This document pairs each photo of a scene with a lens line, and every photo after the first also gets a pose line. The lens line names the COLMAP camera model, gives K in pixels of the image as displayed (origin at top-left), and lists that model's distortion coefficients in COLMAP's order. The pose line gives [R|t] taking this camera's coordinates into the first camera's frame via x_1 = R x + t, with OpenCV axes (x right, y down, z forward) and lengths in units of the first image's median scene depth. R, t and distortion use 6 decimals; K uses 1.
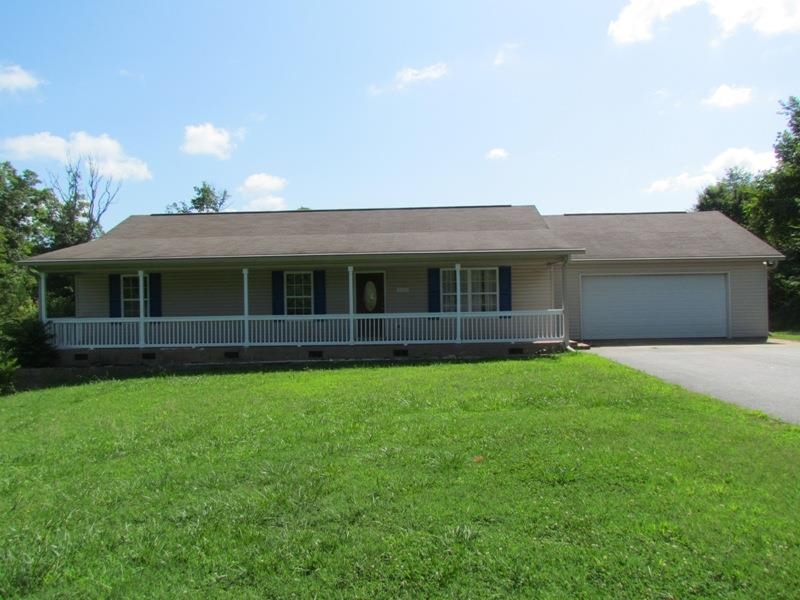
lens RADIAL K [[572.0, 0, 399.9], [0, 572.0, 300.3], [0, 0, 1]] dist [-0.026012, 0.003835]
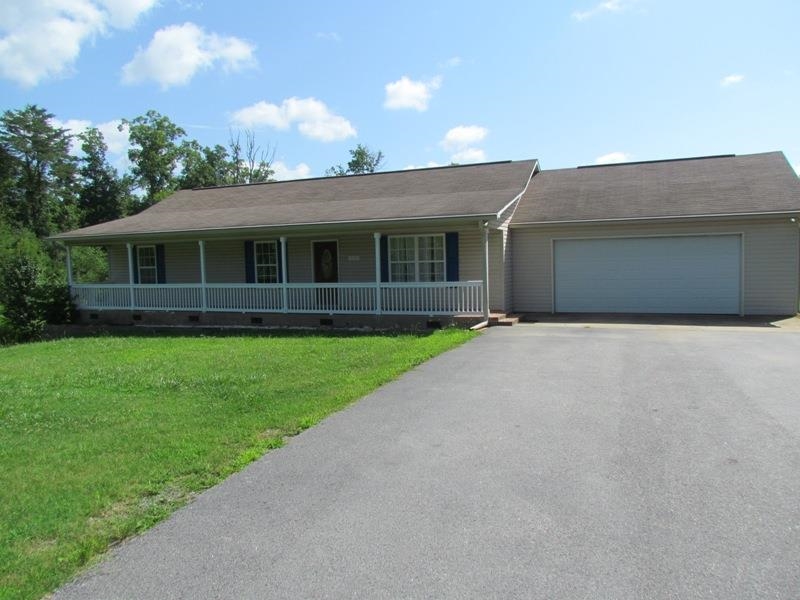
lens RADIAL K [[668.5, 0, 398.0], [0, 668.5, 241.2], [0, 0, 1]] dist [-0.048982, 0.000110]
pose [[0.910094, -0.016402, -0.414078, 0.544166], [0.002951, 0.999448, -0.033105, -0.009792], [0.414392, 0.028907, 0.909639, -0.010210]]
